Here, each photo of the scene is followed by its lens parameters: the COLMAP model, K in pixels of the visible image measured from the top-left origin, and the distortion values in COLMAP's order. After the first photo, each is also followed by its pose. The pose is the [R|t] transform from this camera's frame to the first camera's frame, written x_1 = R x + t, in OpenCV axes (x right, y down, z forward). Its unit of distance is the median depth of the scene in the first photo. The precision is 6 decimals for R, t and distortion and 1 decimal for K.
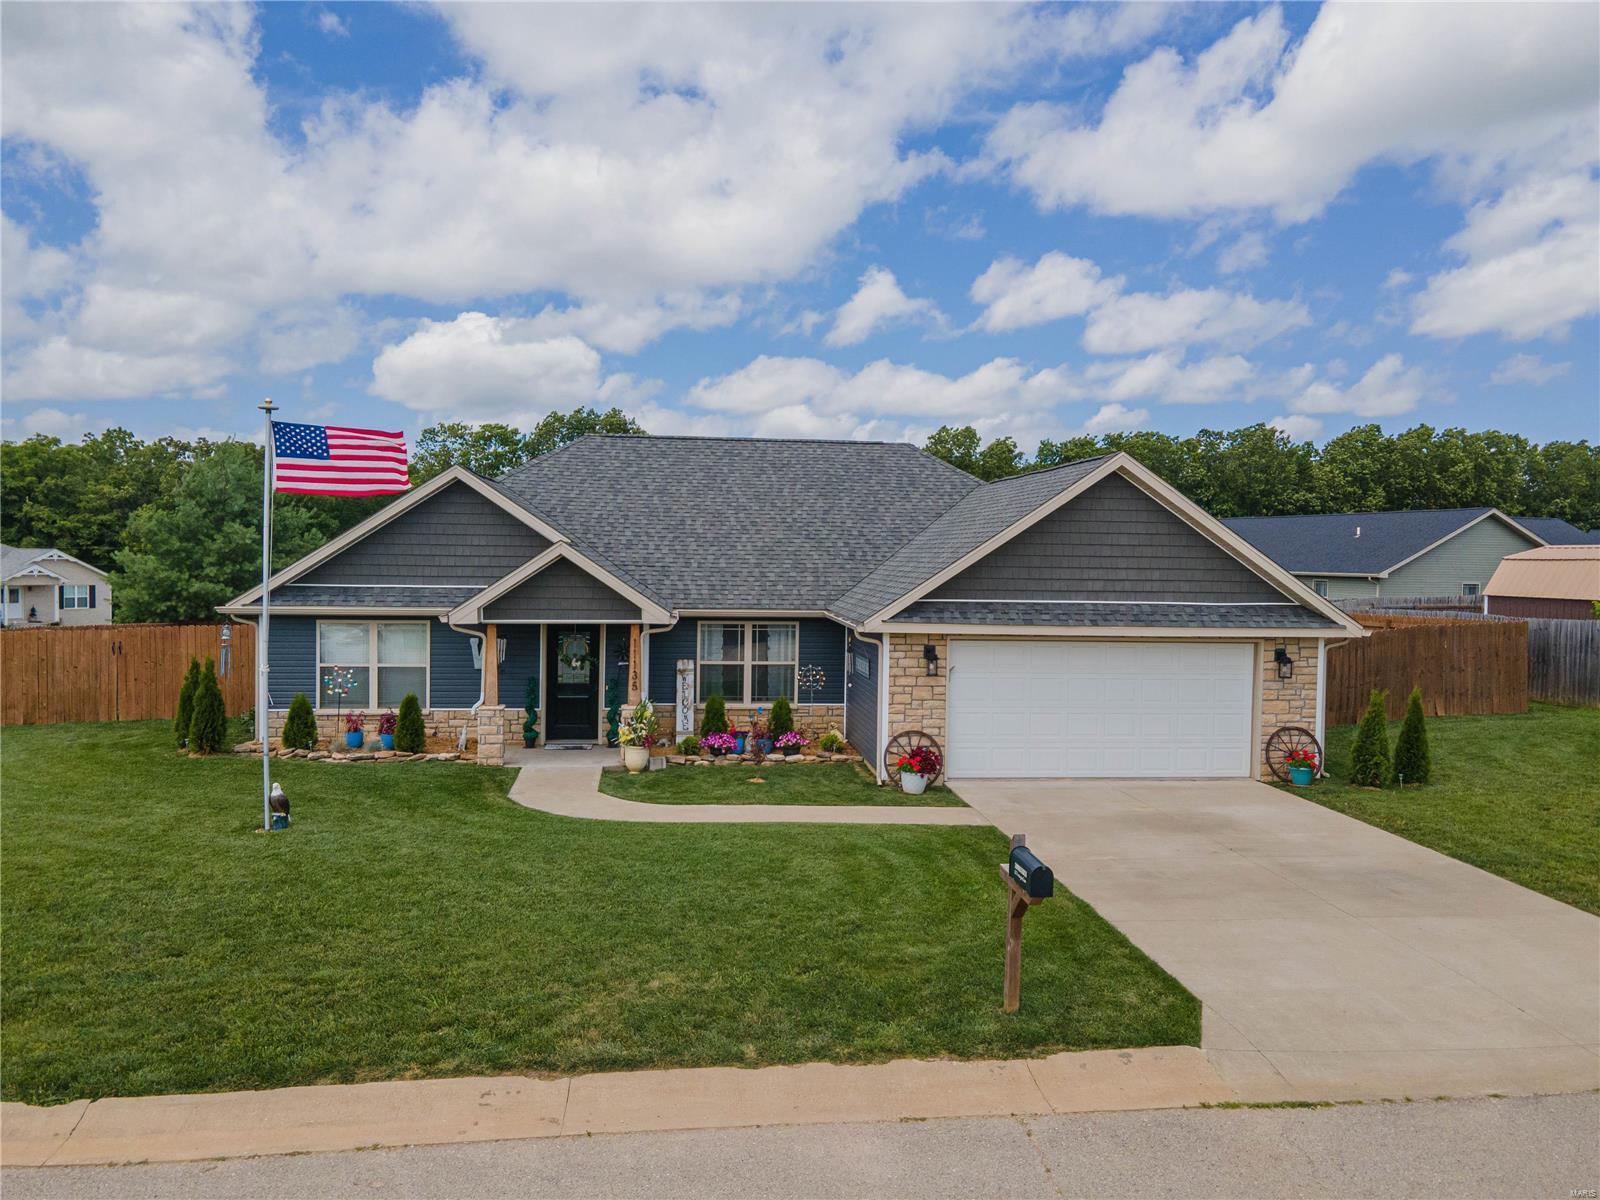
lens RADIAL K [[1160.1, 0, 805.5], [0, 1160.1, 609.0], [0, 0, 1]] dist [0.012944, 0.058463]
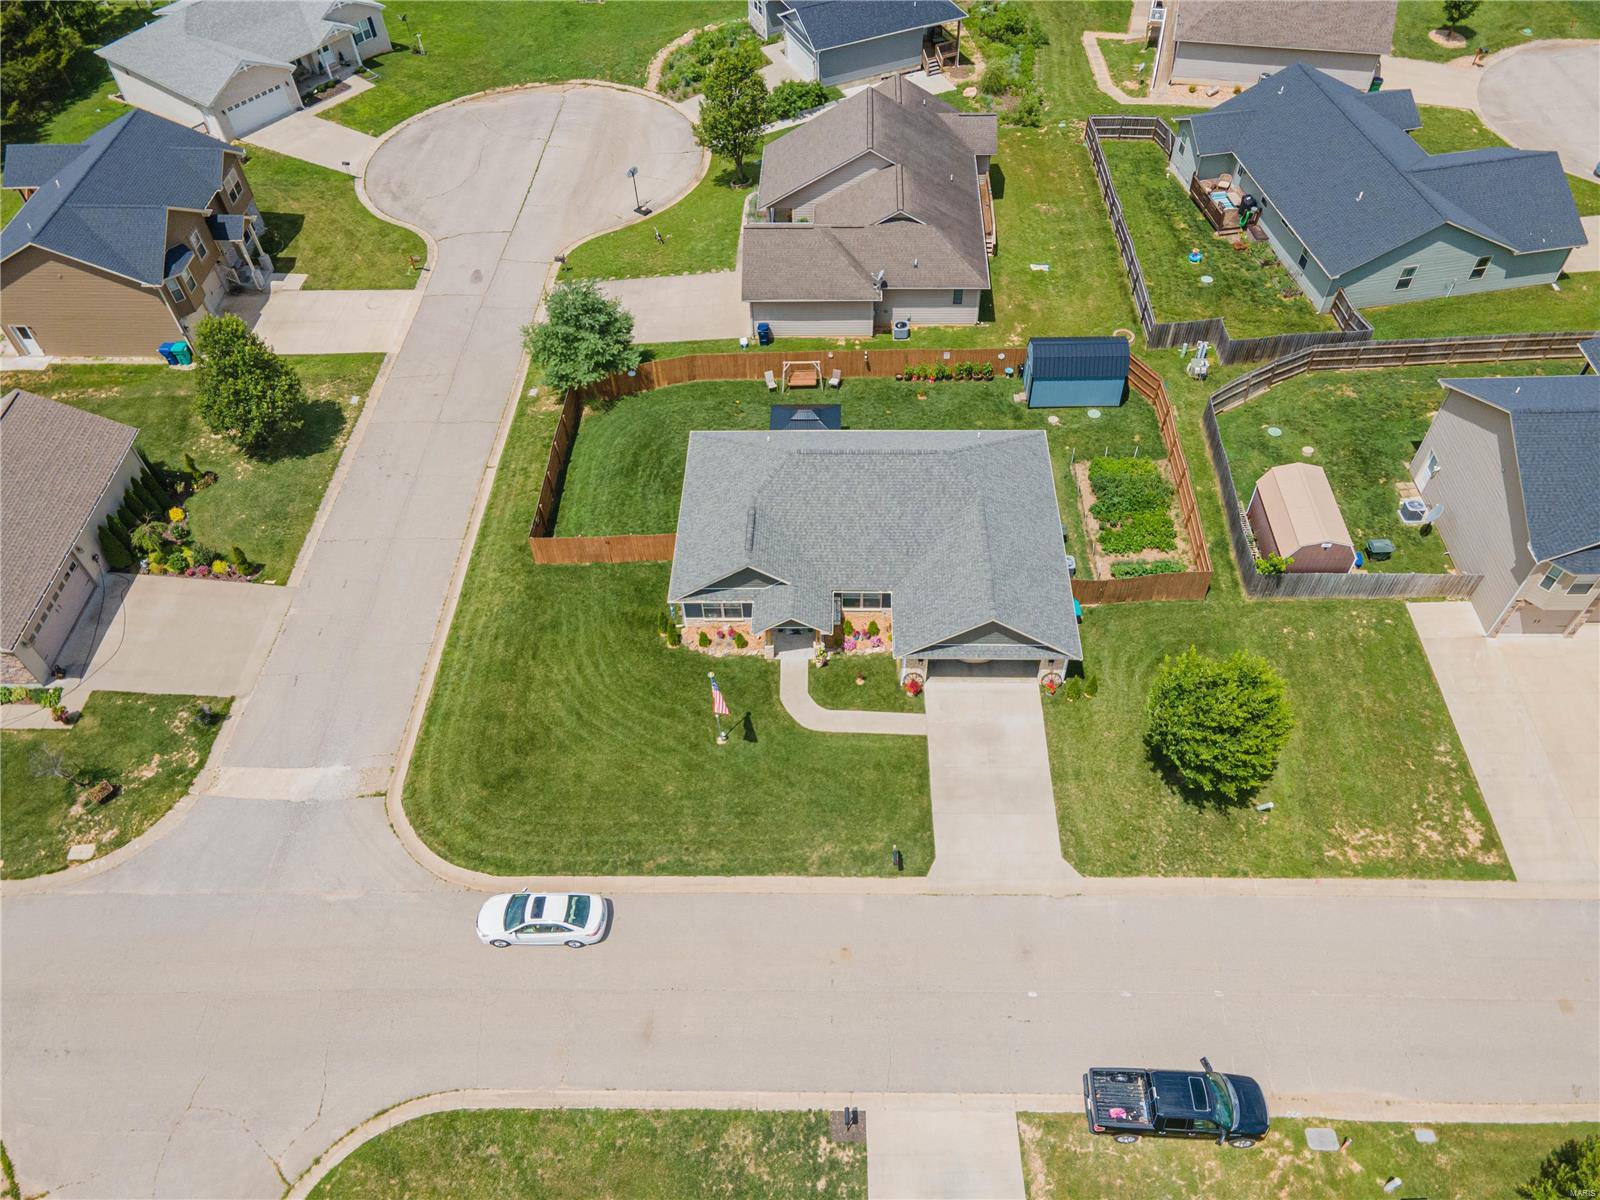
lens RADIAL K [[1150.8, 0, 807.4], [0, 1150.8, 609.4], [0, 0, 1]] dist [0.011782, 0.060599]
pose [[0.989185, 0.080837, -0.122388, 0.156658], [0.035454, 0.677897, 0.734301, -1.972918], [0.142325, -0.730699, 0.667700, -0.775953]]
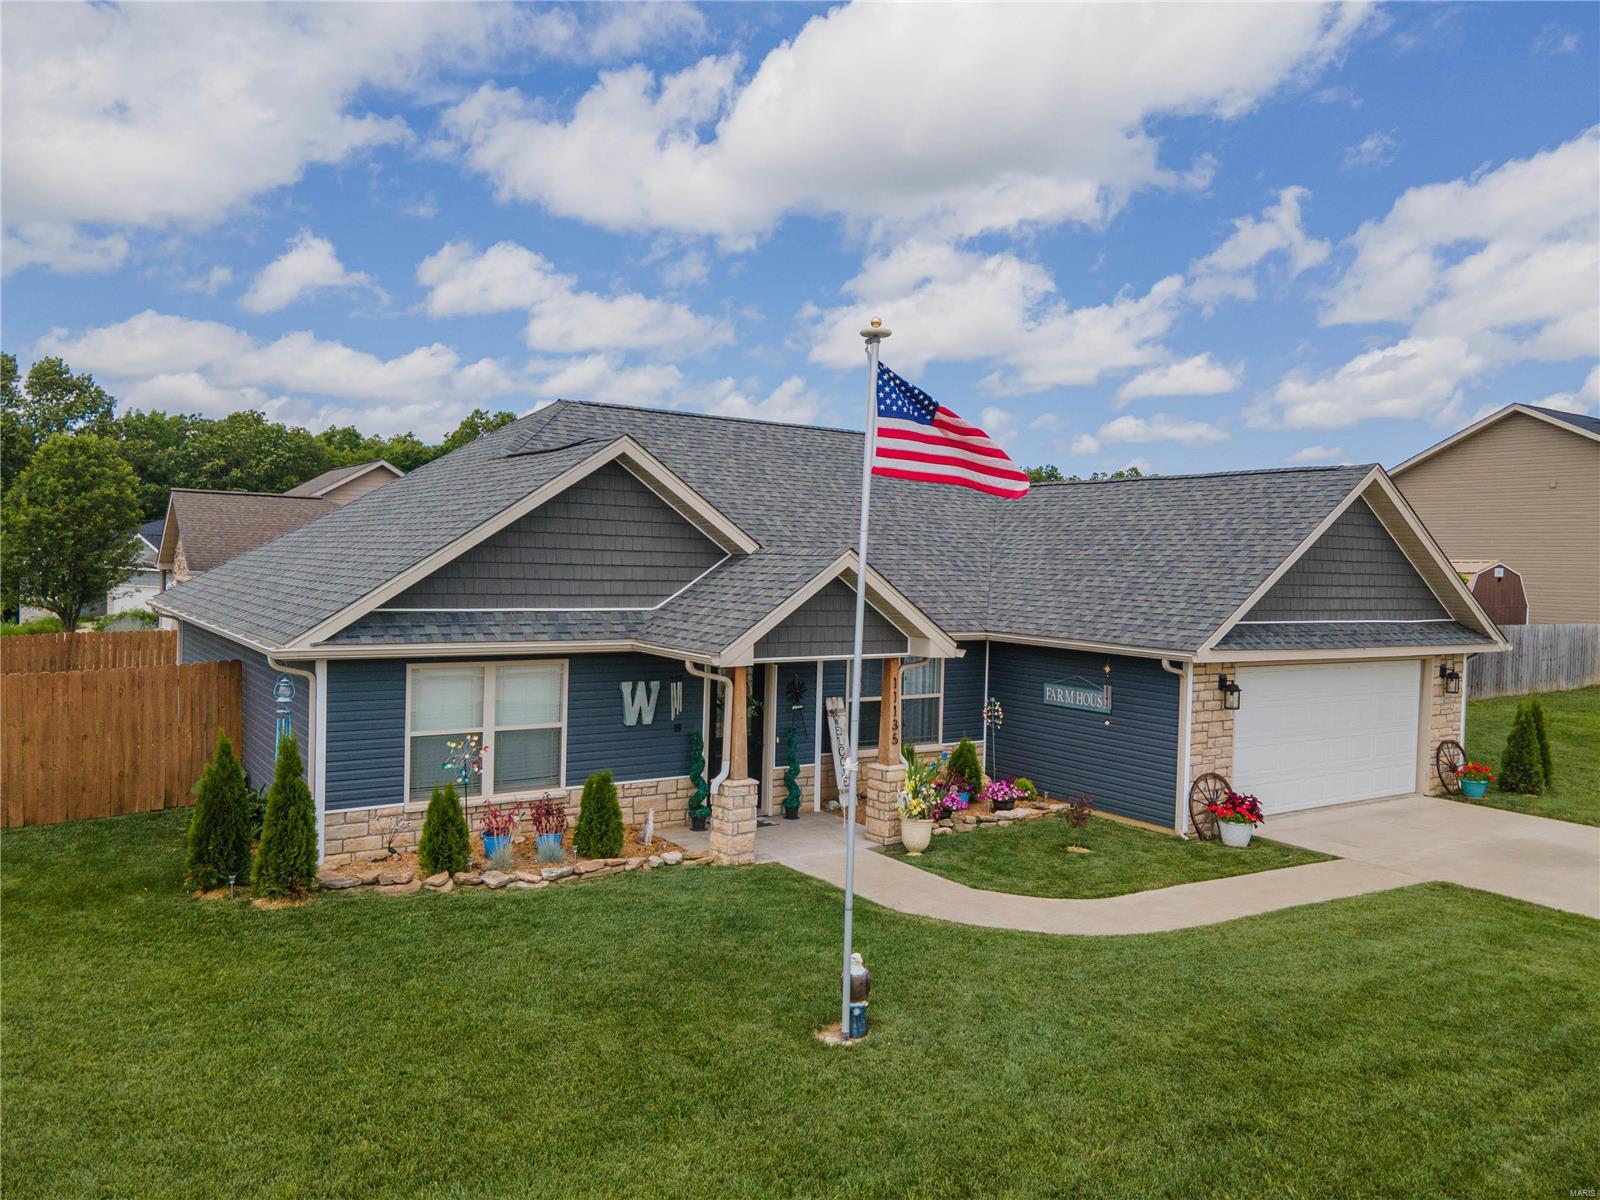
lens RADIAL K [[1147.5, 0, 802.4], [0, 1147.5, 605.9], [0, 0, 1]] dist [0.011370, 0.054595]
pose [[0.887539, -0.008674, 0.460651, -0.537103], [0.007254, 0.999962, 0.004853, -0.025240], [-0.460675, -0.000966, 0.887568, 0.347244]]
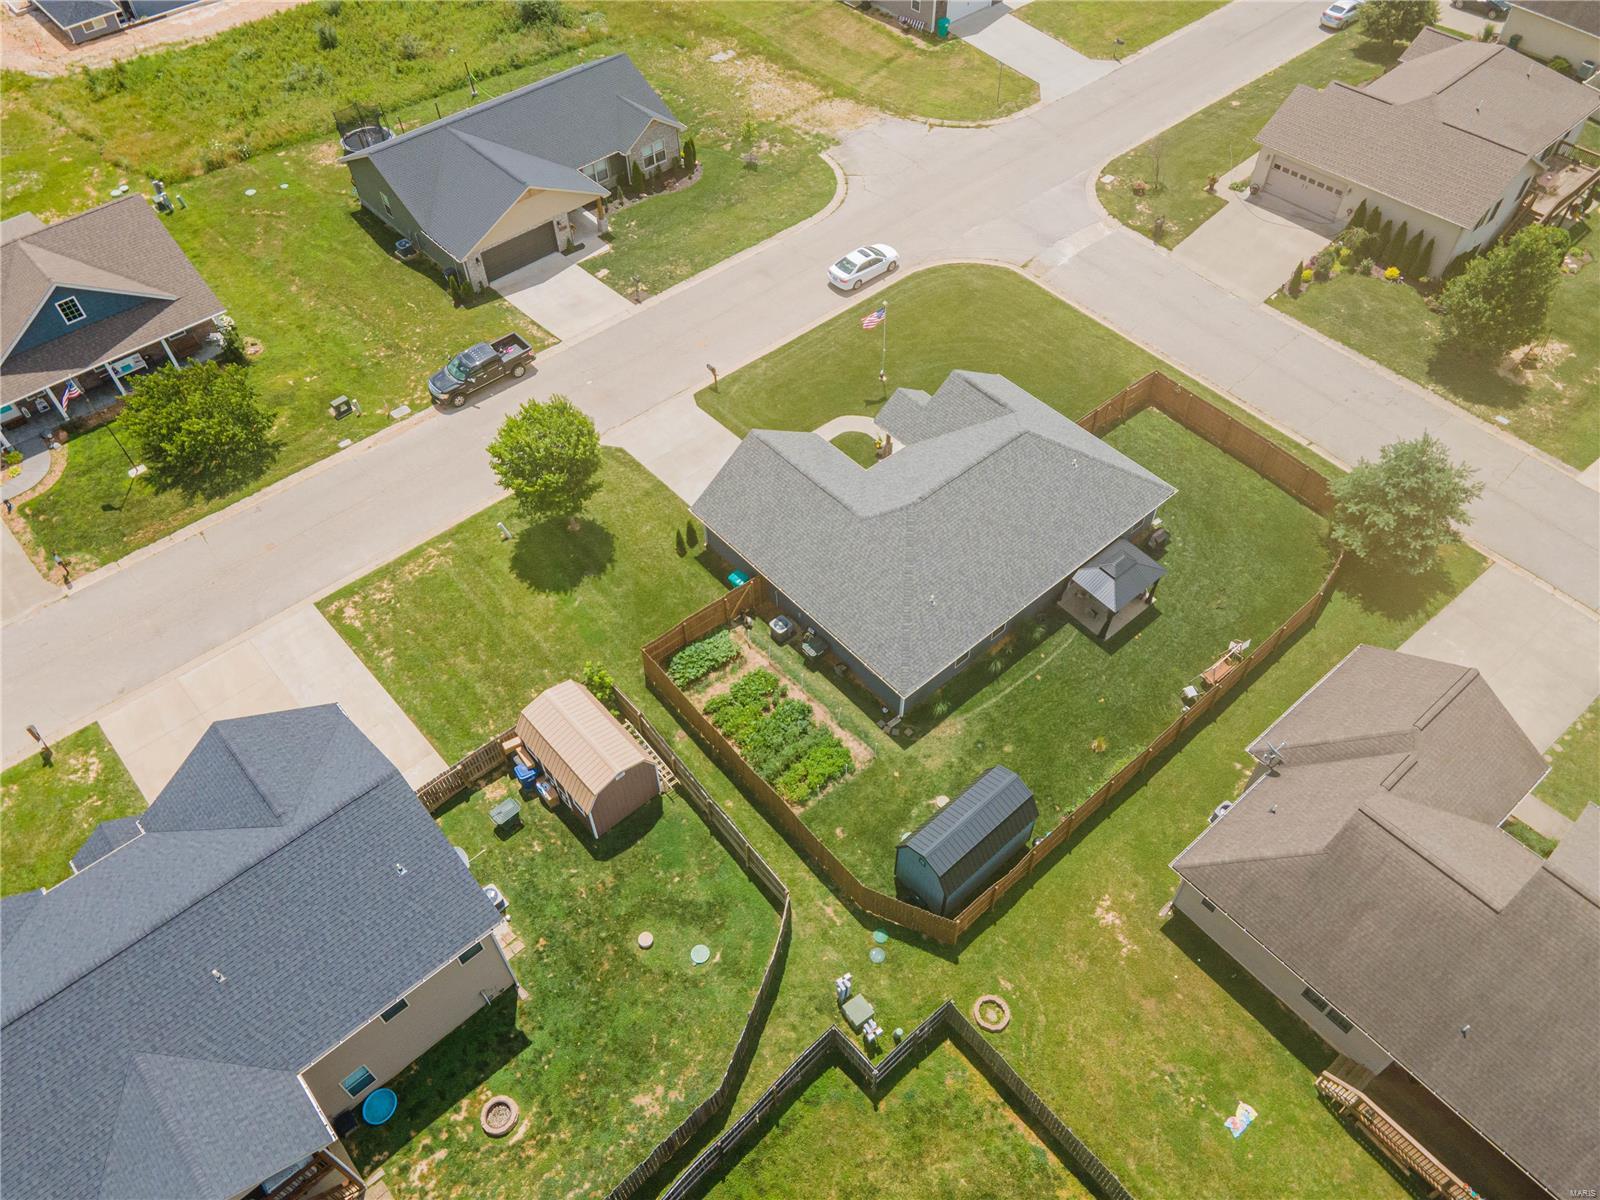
lens RADIAL K [[1135.8, 0, 805.6], [0, 1135.8, 608.7], [0, 0, 1]] dist [0.004622, 0.072893]
pose [[-0.824152, 0.435070, -0.362611, 1.347063], [-0.028232, 0.607885, 0.793523, -2.075930], [0.565664, 0.664221, -0.488707, 2.657550]]
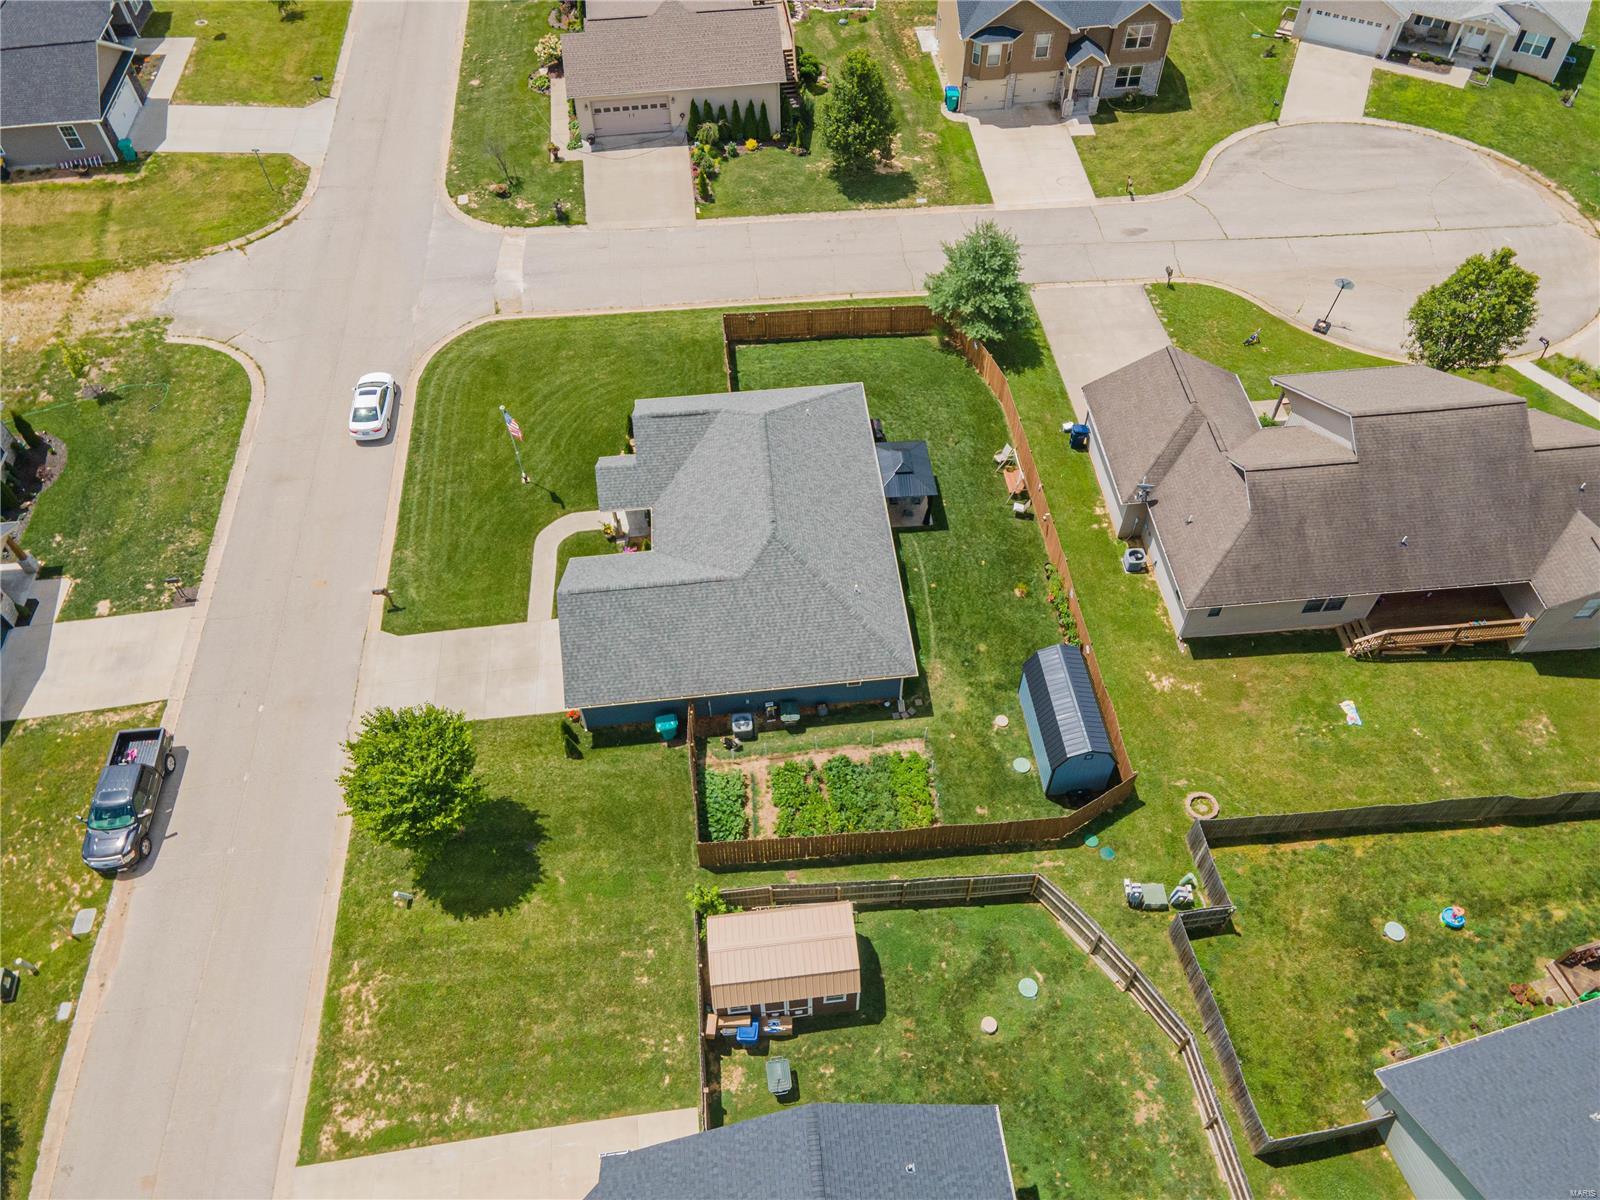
lens RADIAL K [[1150.6, 0, 805.5], [0, 1150.6, 605.7], [0, 0, 1]] dist [0.013686, 0.051212]
pose [[-0.016429, 0.784423, -0.620008, 1.806182], [-0.031330, 0.619384, 0.784463, -2.071868], [0.999374, 0.032312, 0.014400, 1.427044]]
